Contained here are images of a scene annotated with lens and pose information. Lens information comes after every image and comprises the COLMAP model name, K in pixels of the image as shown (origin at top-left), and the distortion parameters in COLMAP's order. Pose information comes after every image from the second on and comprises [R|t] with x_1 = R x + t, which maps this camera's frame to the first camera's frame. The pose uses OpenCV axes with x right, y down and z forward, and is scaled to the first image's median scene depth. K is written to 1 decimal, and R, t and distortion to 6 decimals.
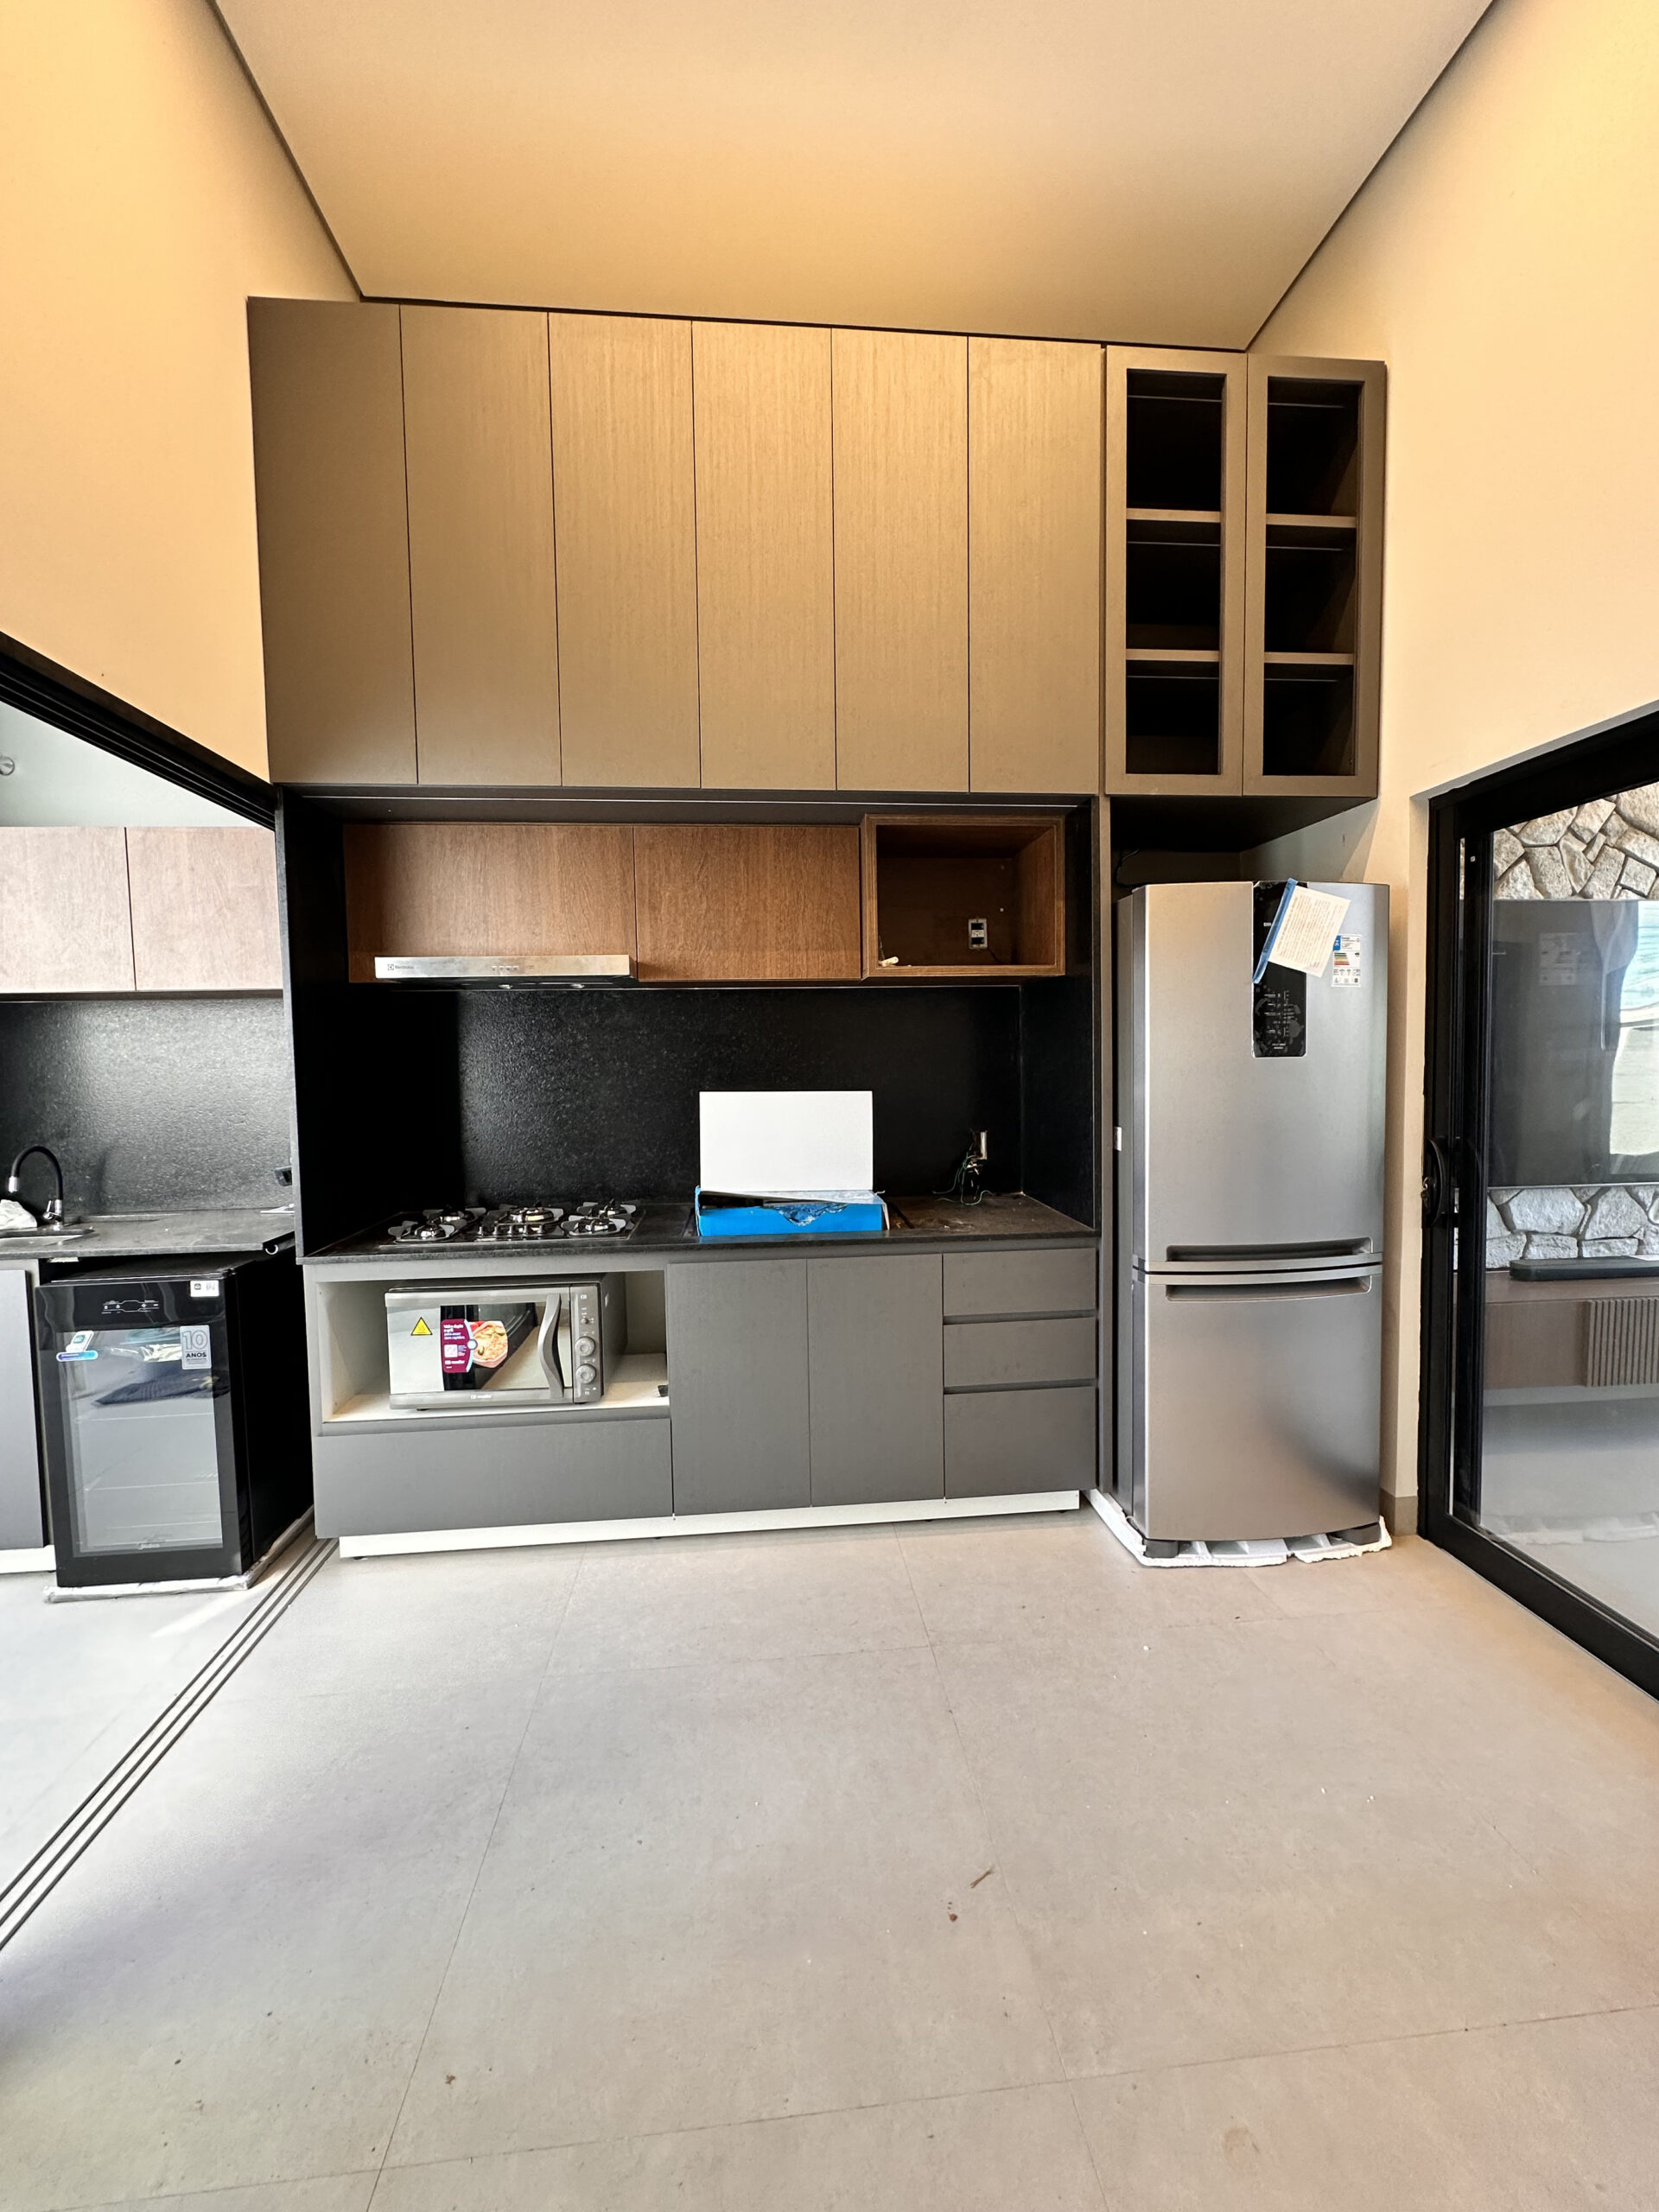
lens RADIAL K [[879.6, 0, 829.5], [0, 879.6, 1106.0], [0, 0, 1]] dist [-0.001730, 0.000385]
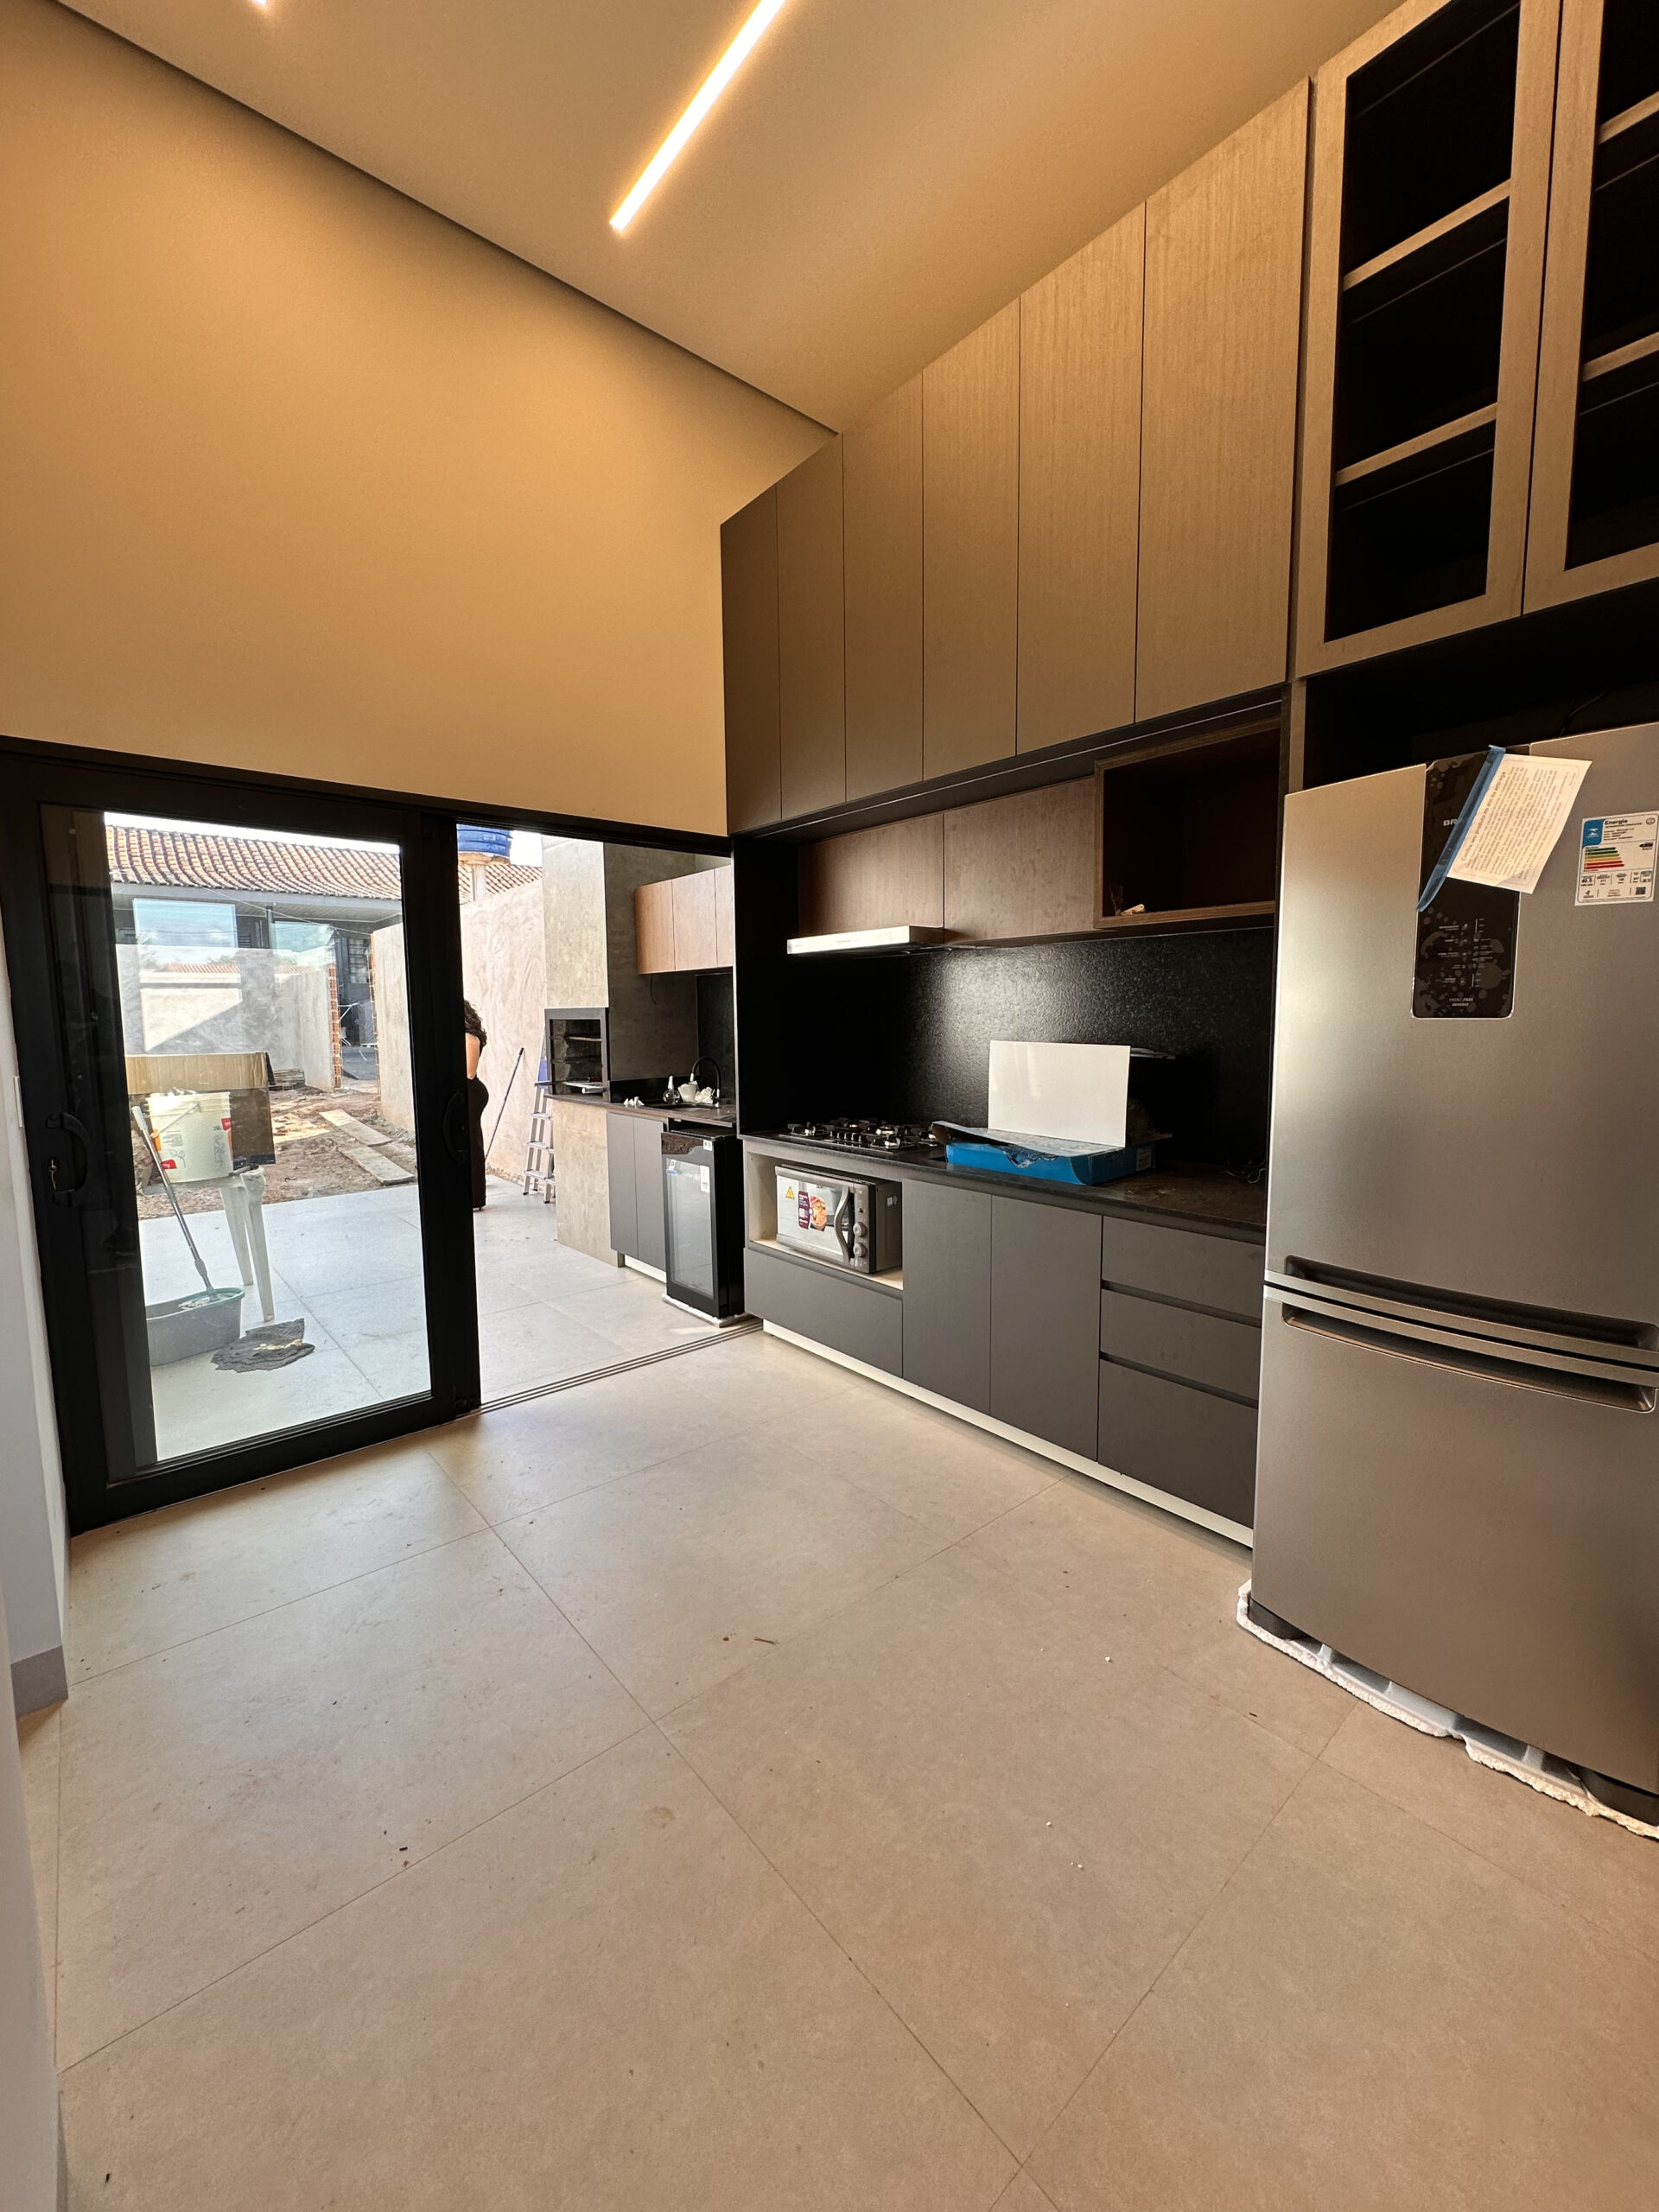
lens RADIAL K [[879.6, 0, 829.5], [0, 879.6, 1106.0], [0, 0, 1]] dist [-0.001730, 0.000385]
pose [[0.578731, 0.097435, -0.809677, 0.775338], [-0.044588, 0.995132, 0.087883, -0.025834], [0.814298, -0.014759, 0.580259, 0.206855]]
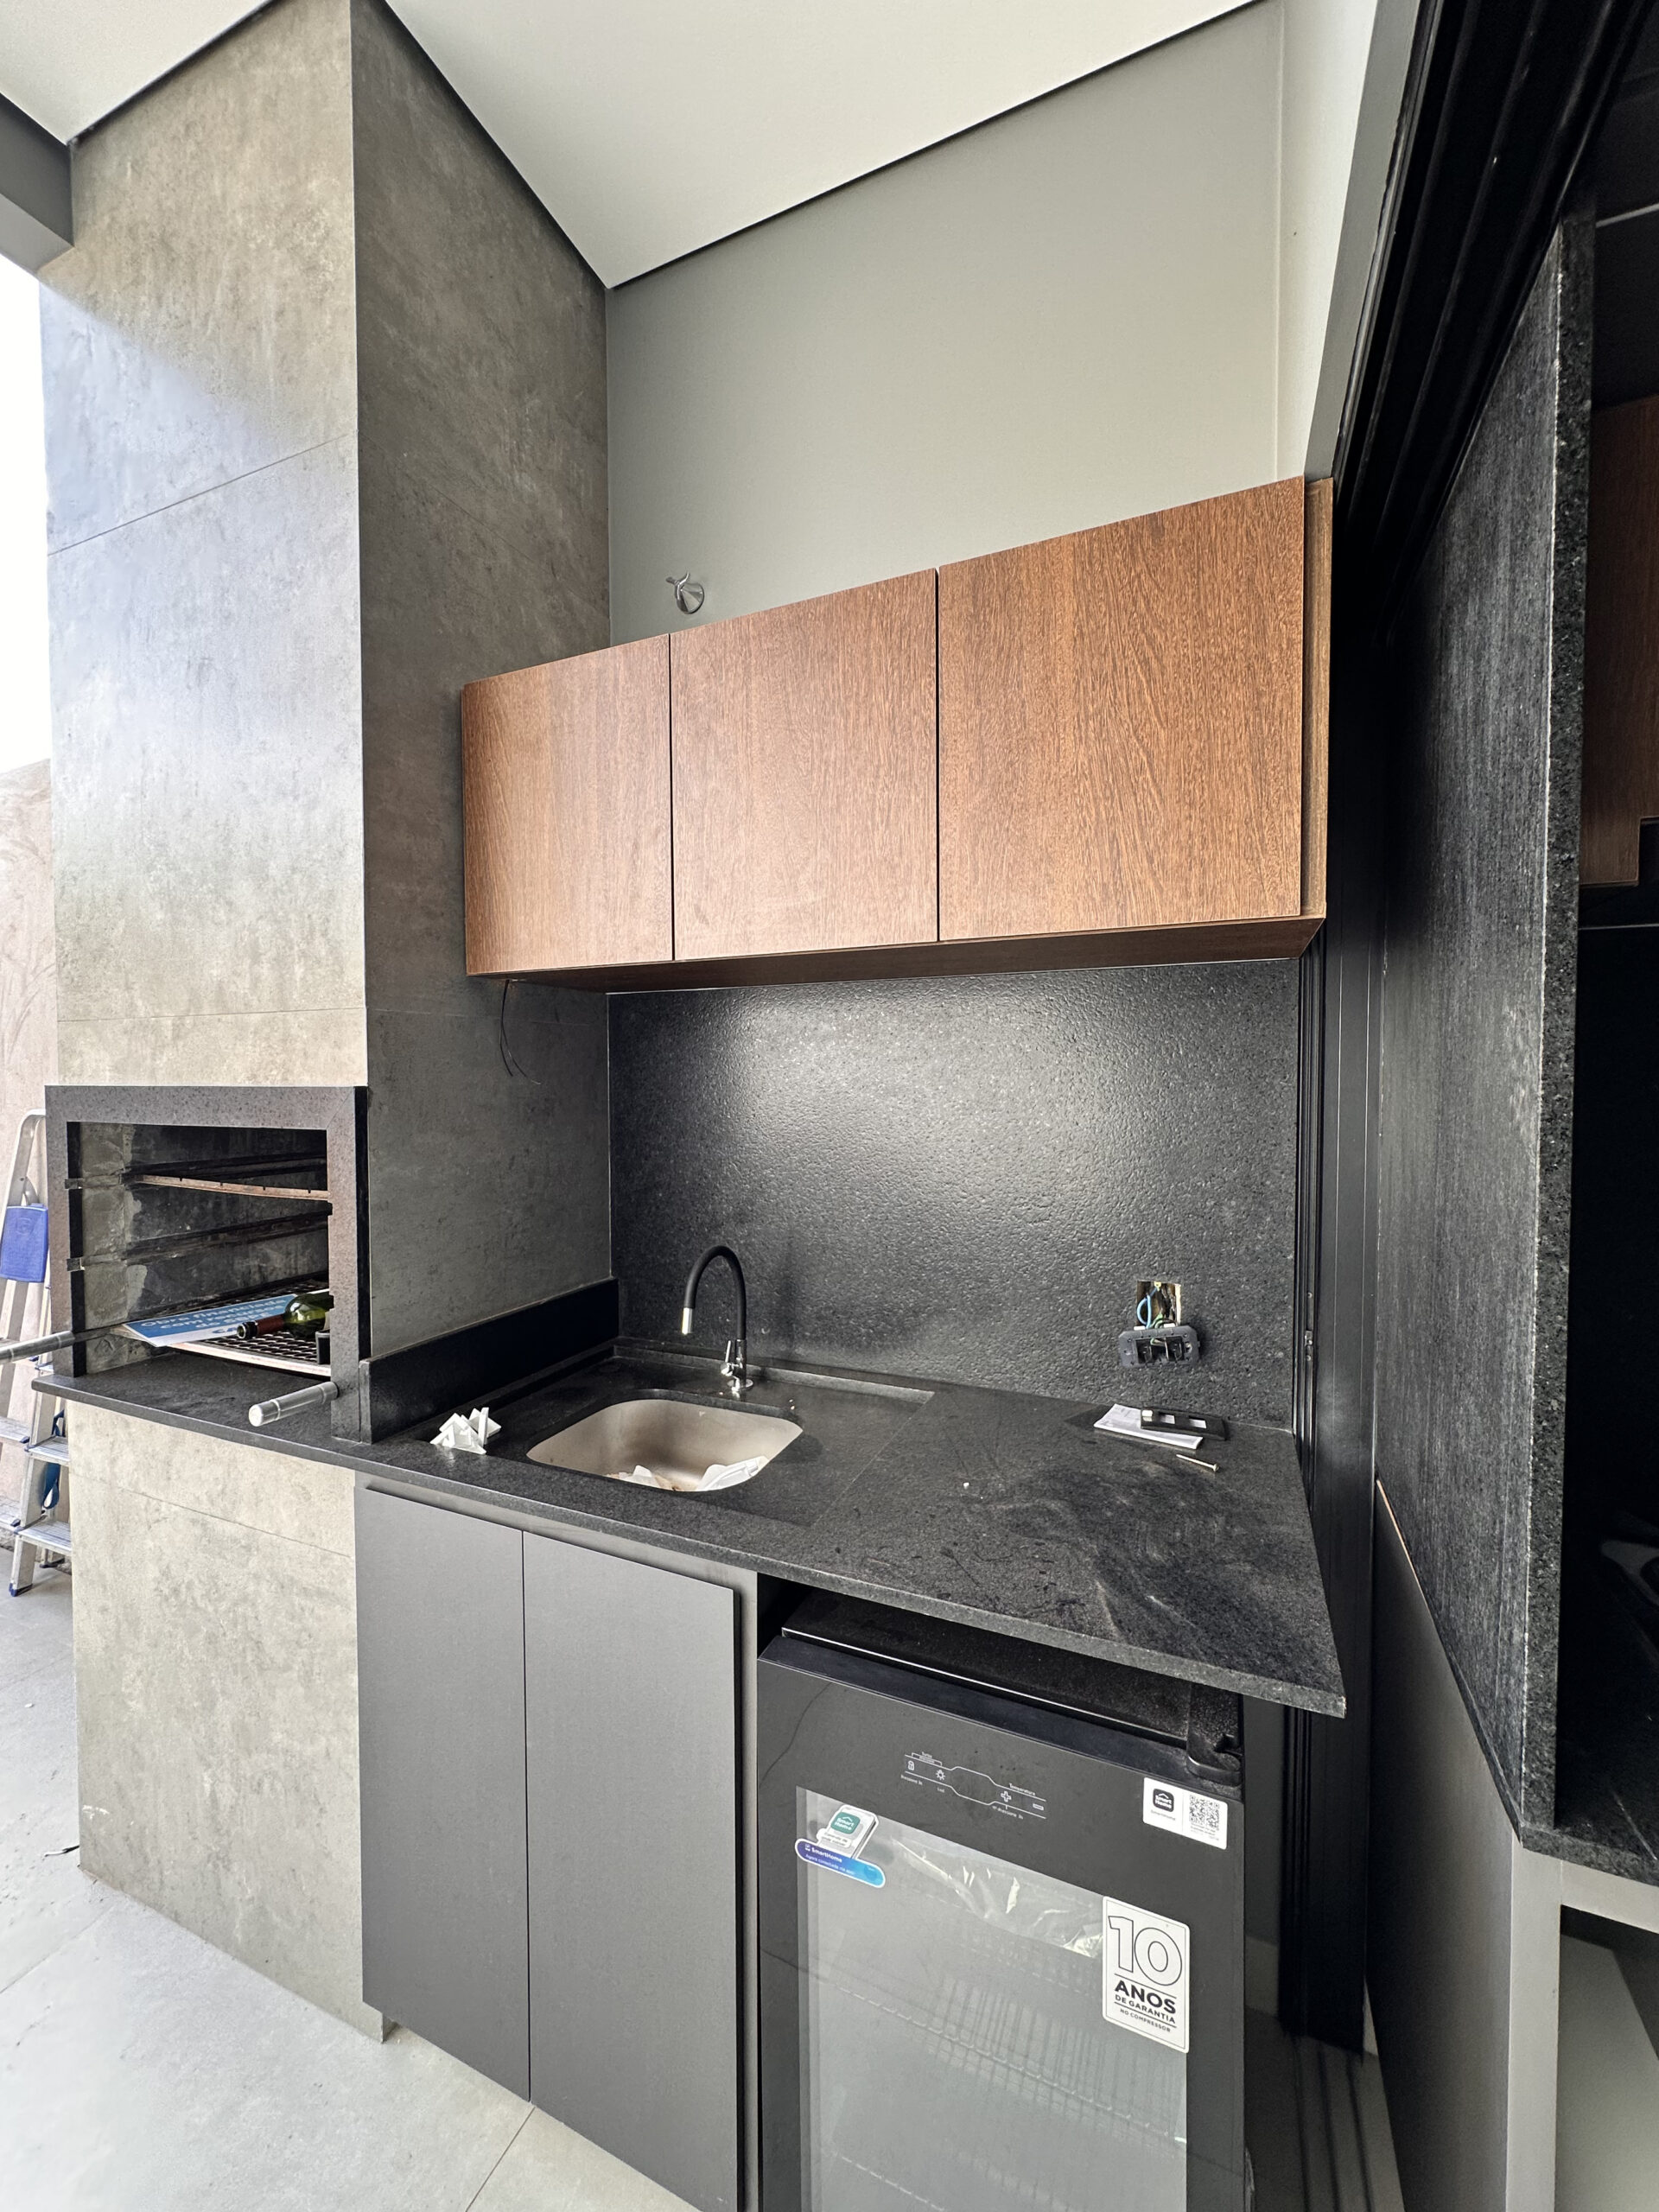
lens RADIAL K [[879.6, 0, 829.5], [0, 879.6, 1106.0], [0, 0, 1]] dist [-0.001730, 0.000385]
pose [[0.875198, 0.030988, -0.482772, -0.664106], [-0.040698, 0.999125, -0.009649, -0.045438], [0.482050, 0.028093, 0.875693, 0.630665]]
